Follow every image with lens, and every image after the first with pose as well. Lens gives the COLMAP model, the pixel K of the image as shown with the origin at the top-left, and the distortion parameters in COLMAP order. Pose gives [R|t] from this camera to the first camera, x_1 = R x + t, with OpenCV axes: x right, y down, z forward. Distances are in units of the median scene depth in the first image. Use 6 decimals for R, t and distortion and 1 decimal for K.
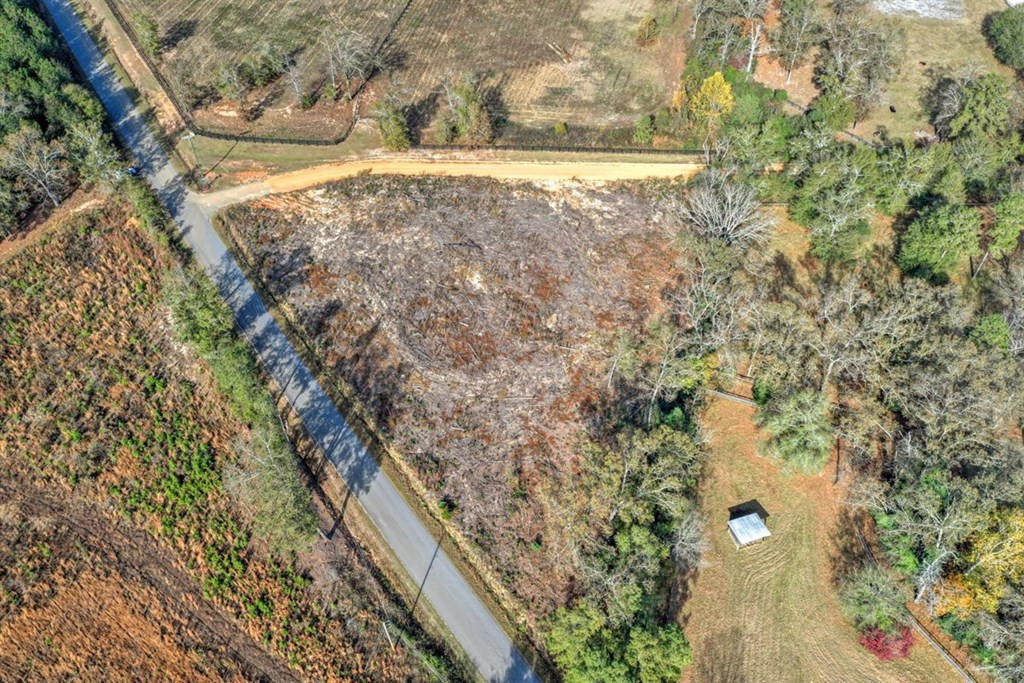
lens RADIAL K [[809.7, 0, 511.4], [0, 809.7, 337.2], [0, 0, 1]] dist [0.003004, 0.036801]
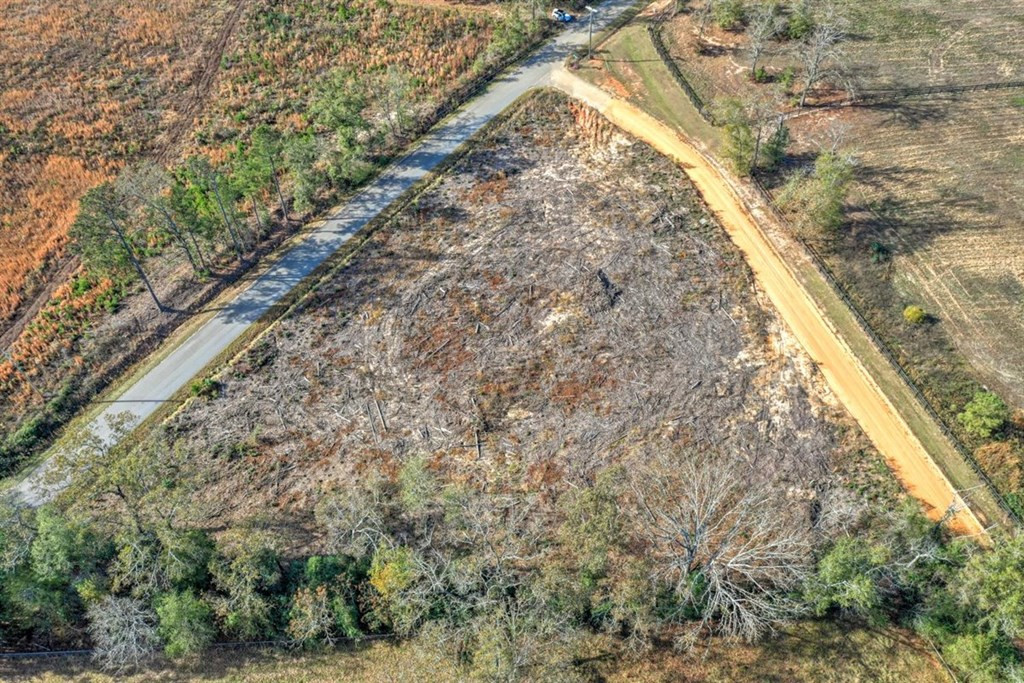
lens RADIAL K [[809.7, 0, 511.4], [0, 809.7, 337.2], [0, 0, 1]] dist [0.003004, 0.036801]
pose [[0.310818, 0.723385, -0.616528, 0.448165], [-0.696766, 0.614597, 0.369849, -0.327580], [0.646459, 0.314620, 0.695057, 0.470657]]
